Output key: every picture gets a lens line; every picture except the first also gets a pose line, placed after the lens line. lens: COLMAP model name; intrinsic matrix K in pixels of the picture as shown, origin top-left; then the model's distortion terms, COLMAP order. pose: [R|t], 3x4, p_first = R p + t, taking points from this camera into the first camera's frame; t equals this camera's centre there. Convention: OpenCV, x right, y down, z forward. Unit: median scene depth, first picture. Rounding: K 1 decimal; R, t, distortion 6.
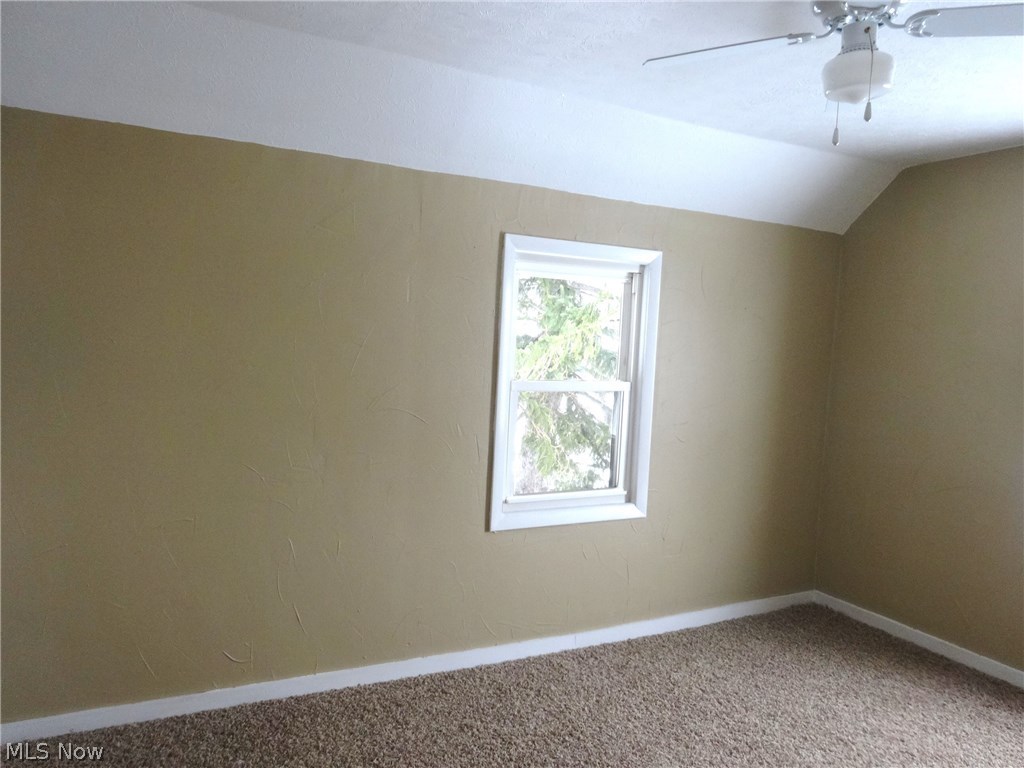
lens RADIAL K [[733.3, 0, 512.3], [0, 733.3, 372.3], [0, 0, 1]] dist [-0.002659, 0.000110]
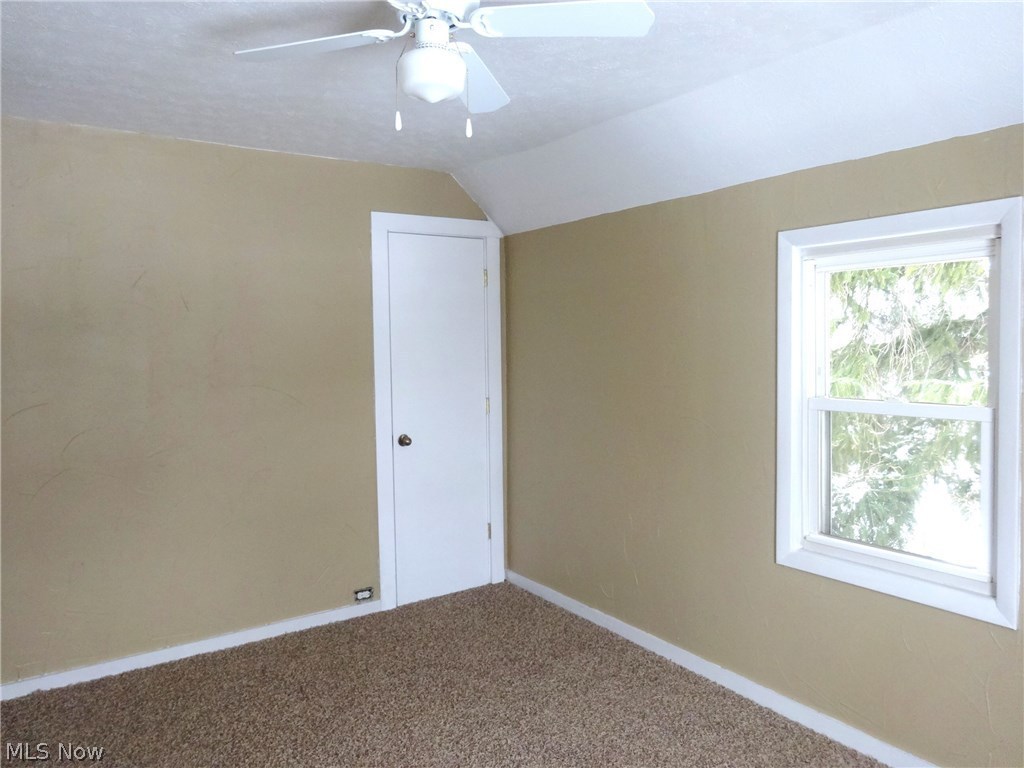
lens RADIAL K [[739.8, 0, 512.0], [0, 739.8, 384.0], [0, 0, 1]] dist [0.002411, 0.000888]
pose [[0.135260, 0.011143, -0.990747, 0.849308], [-0.032529, 0.999448, 0.006800, 0.000832], [0.990276, 0.031309, 0.135548, 0.563352]]
